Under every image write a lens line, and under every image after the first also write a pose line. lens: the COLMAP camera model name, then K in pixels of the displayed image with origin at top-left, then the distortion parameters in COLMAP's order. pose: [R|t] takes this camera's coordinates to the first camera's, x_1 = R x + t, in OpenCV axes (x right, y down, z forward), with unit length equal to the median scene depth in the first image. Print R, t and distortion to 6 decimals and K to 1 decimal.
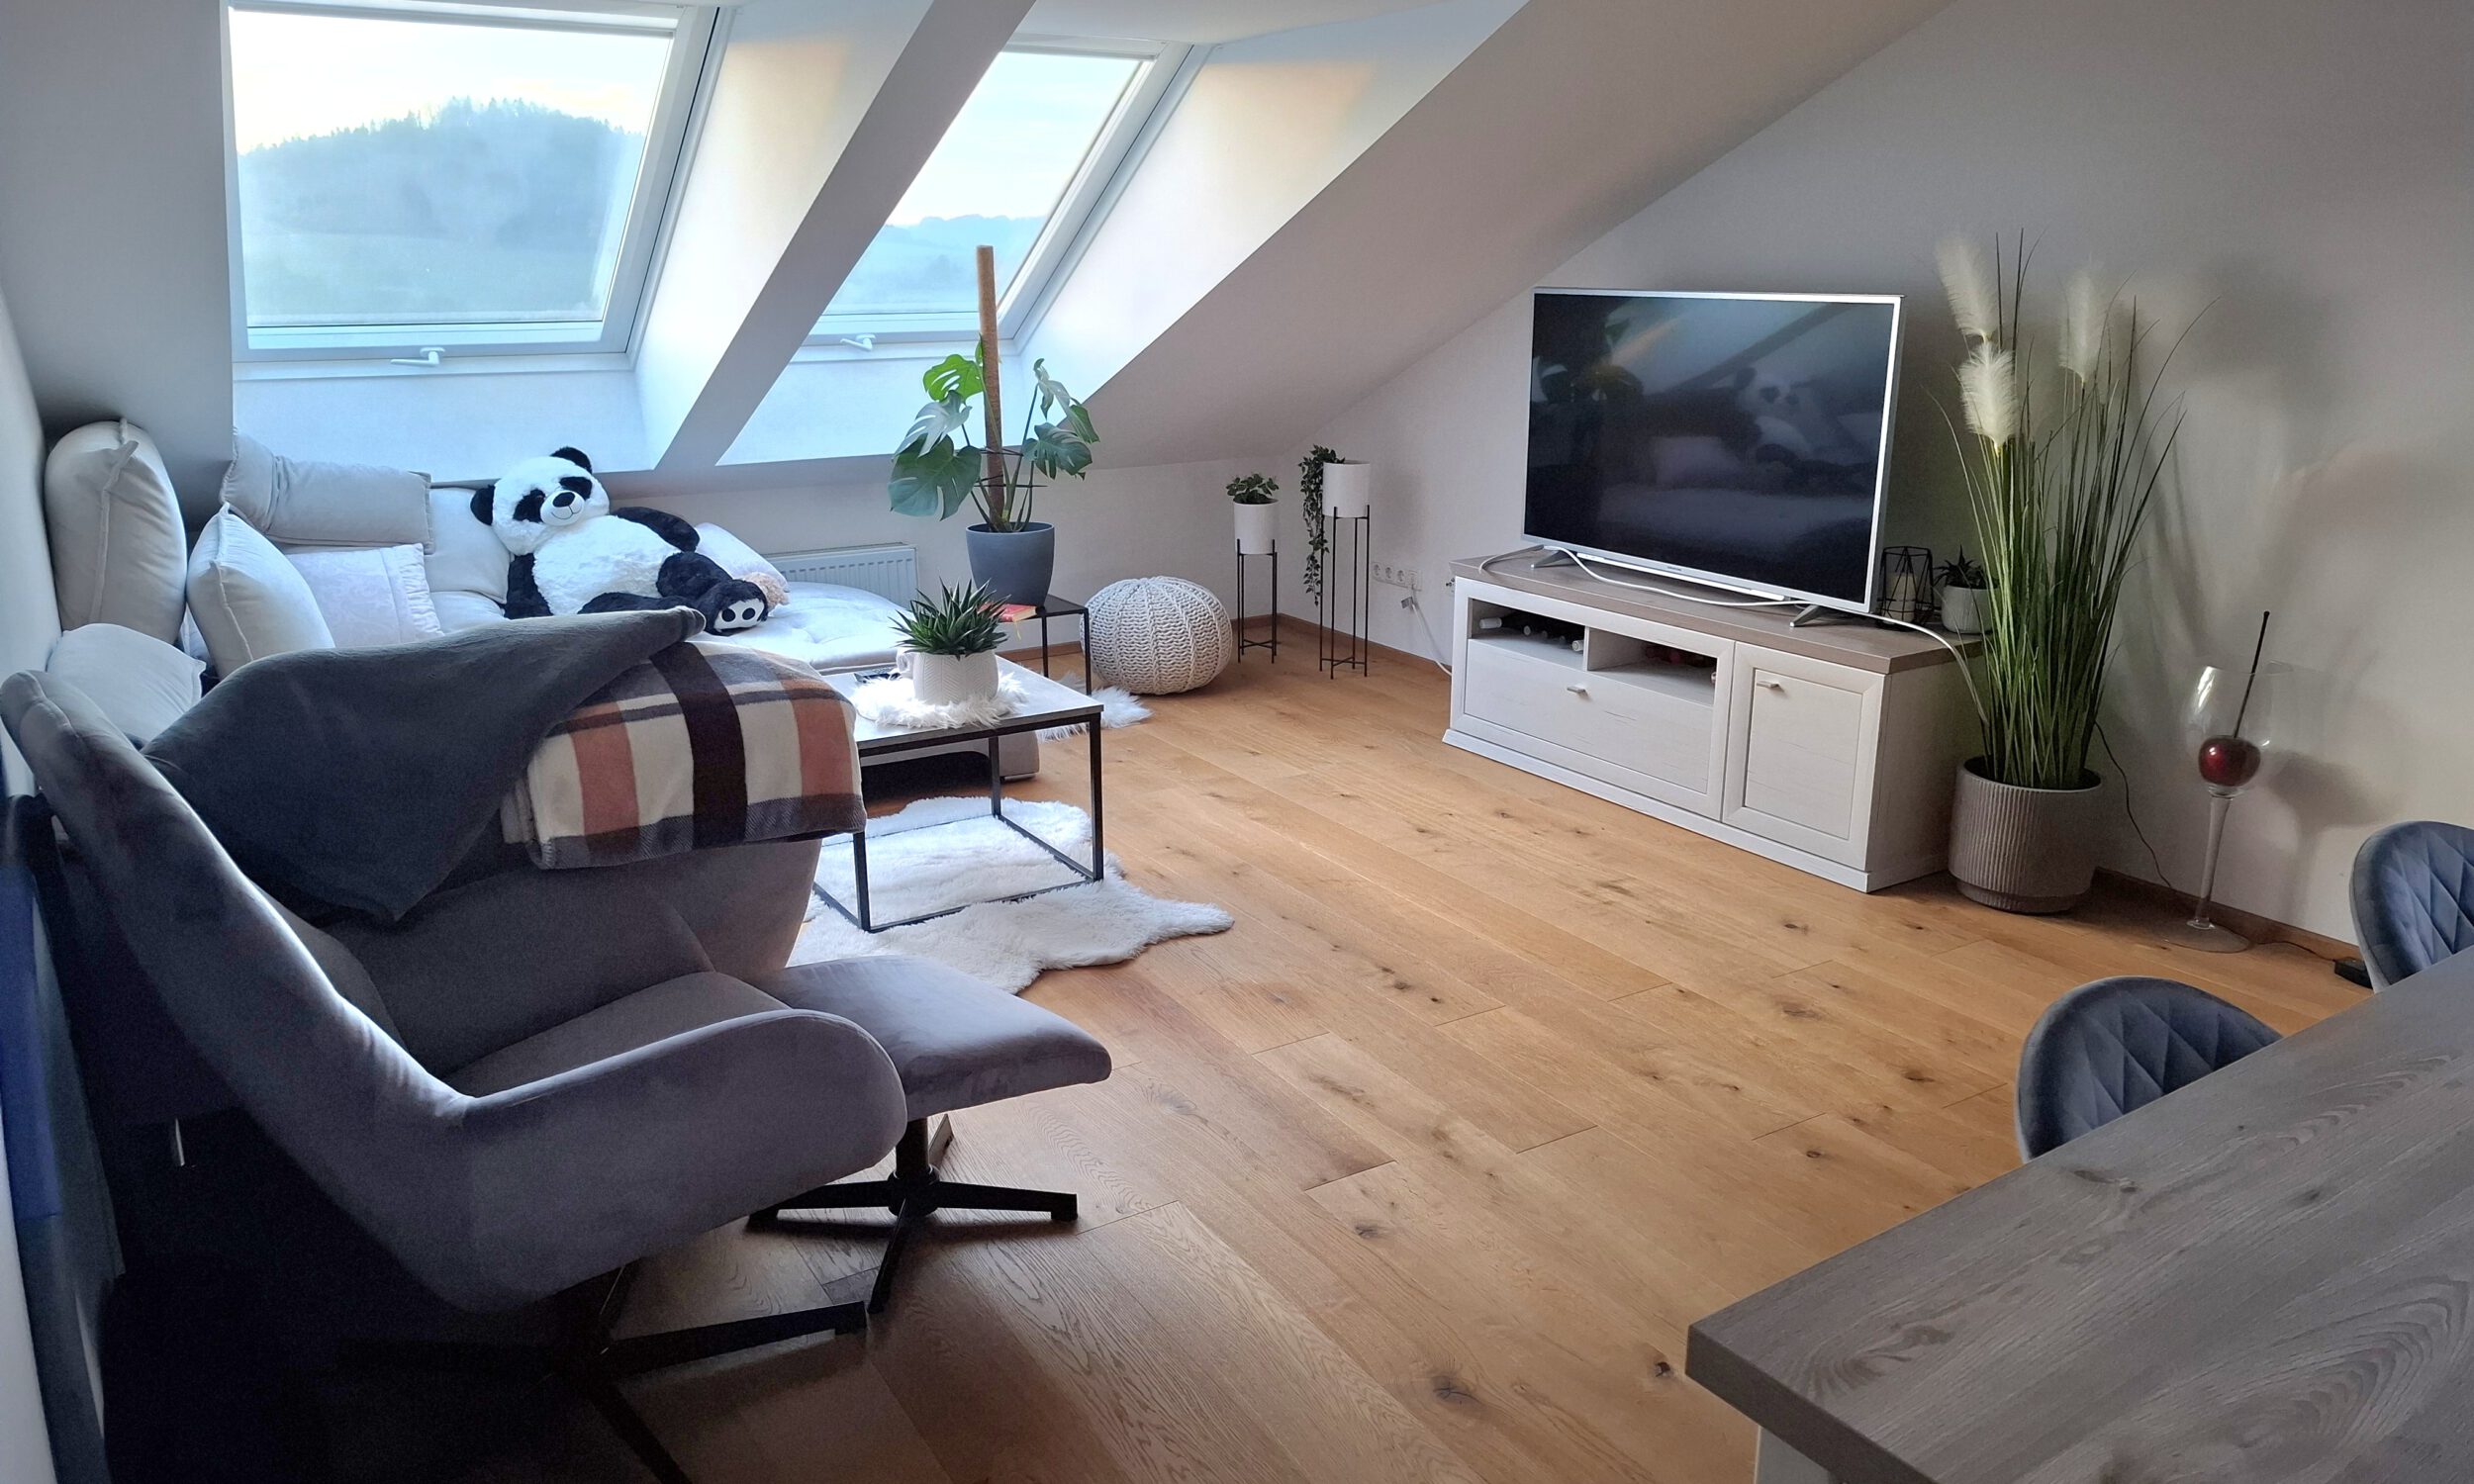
lens RADIAL K [[1704.9, 0, 1244.4], [0, 1704.9, 740.5], [0, 0, 1]] dist [0.077481, -0.044092]
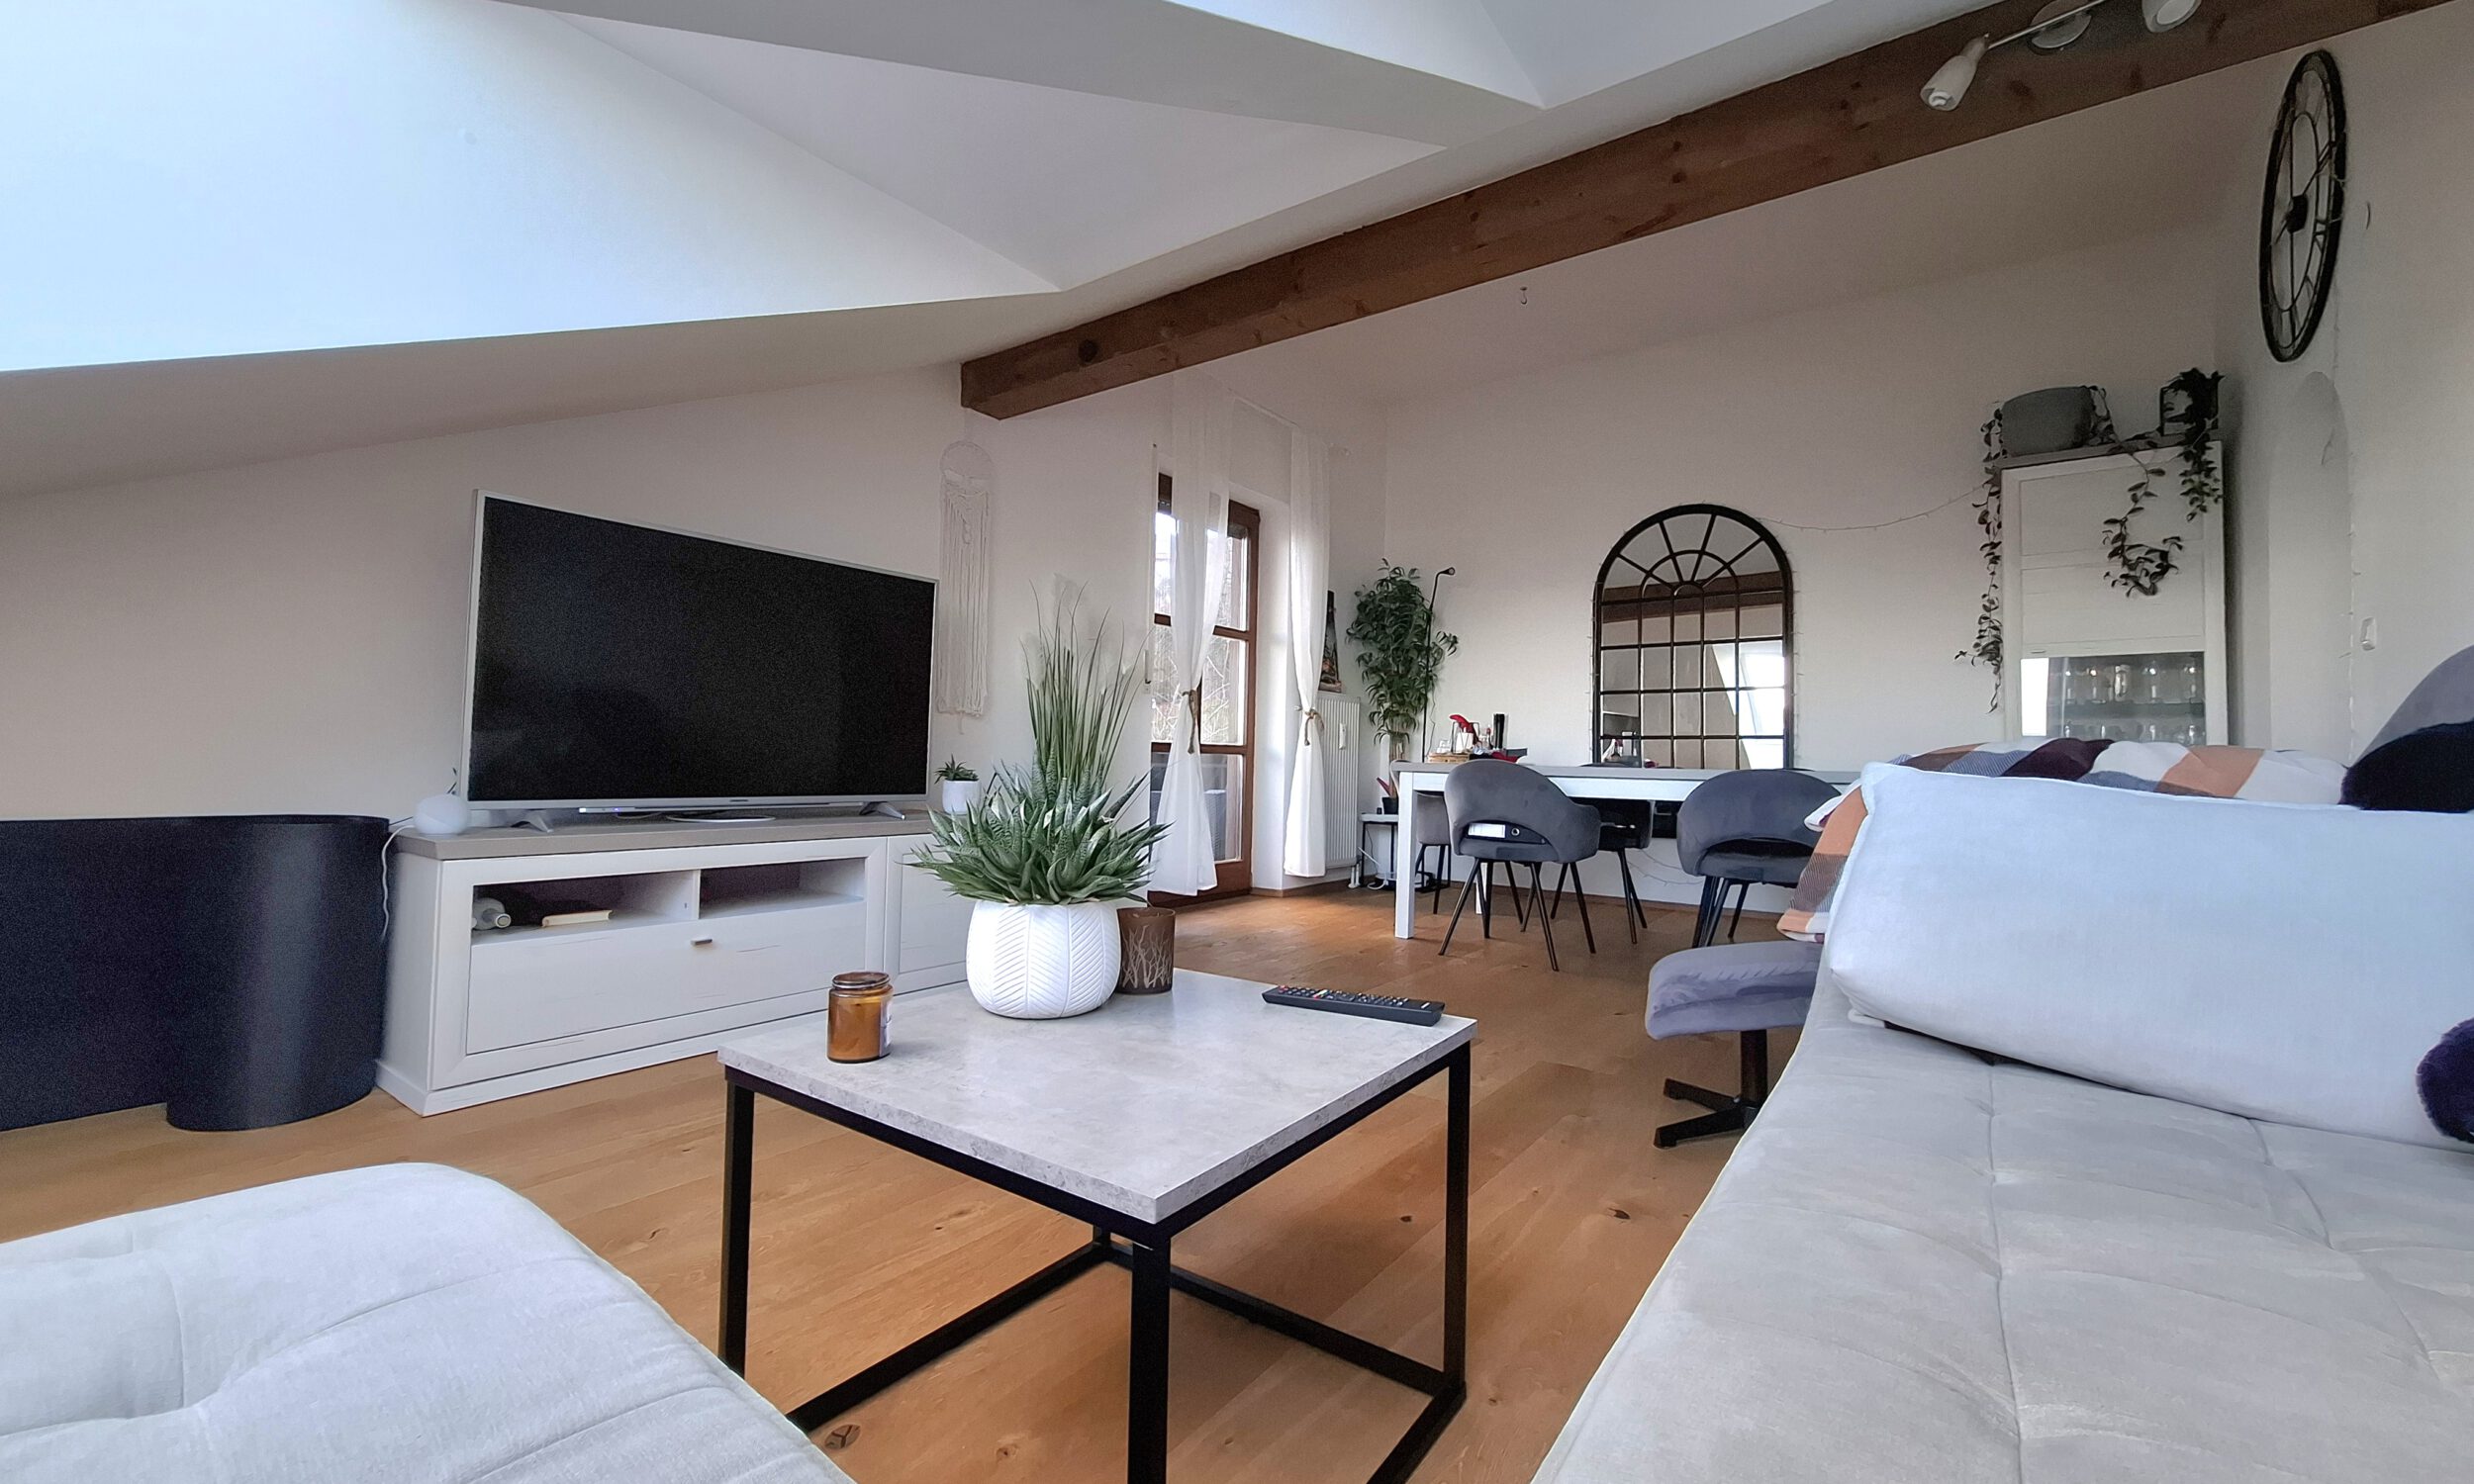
lens RADIAL K [[971.6, 0, 1237.0], [0, 971.6, 737.1], [0, 0, 1]] dist [0.001734, 0.001658]
pose [[-0.346274, 0.018730, 0.937947, -0.500552], [0.246210, 0.966568, 0.071595, -0.129833], [-0.905249, 0.255724, -0.339309, 1.140924]]
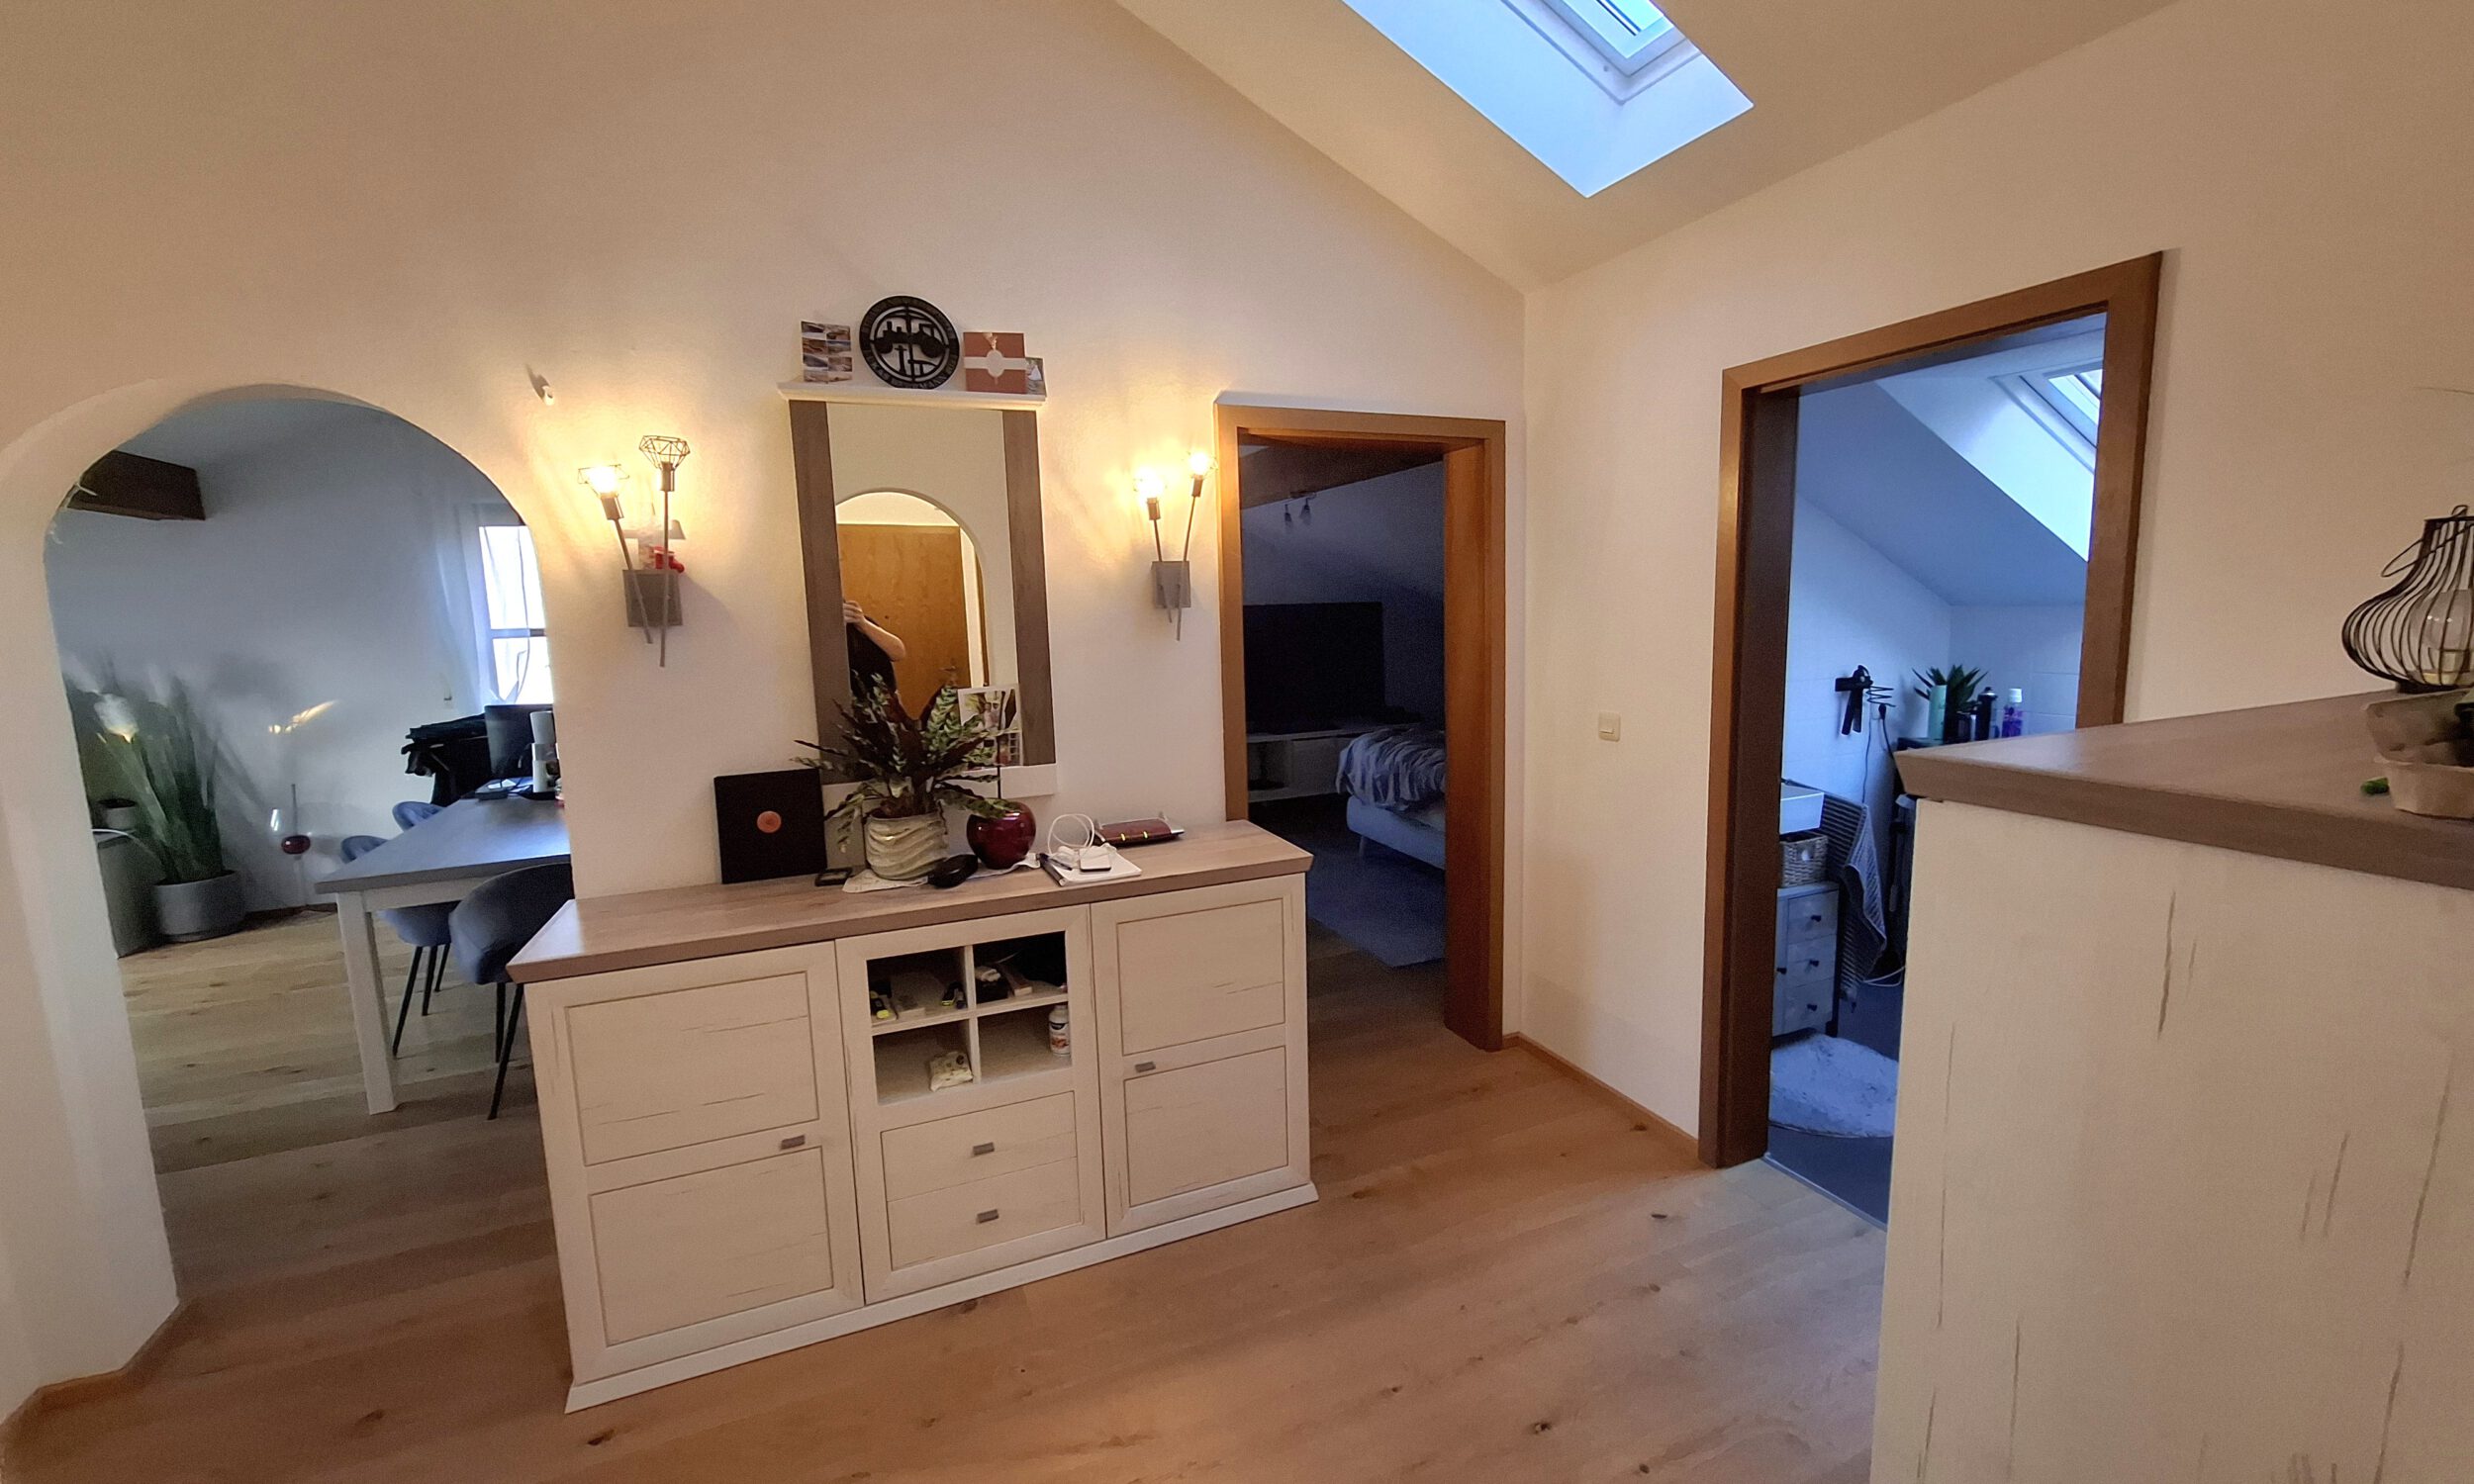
lens RADIAL K [[971.6, 0, 1223.1], [0, 971.6, 722.2], [0, 0, 1]] dist [0.001734, 0.001658]
pose [[0.177509, -0.126987, 0.975892, -0.516106], [0.297947, 0.952035, 0.069687, 0.136644], [-0.937933, 0.278394, 0.206830, -0.559791]]
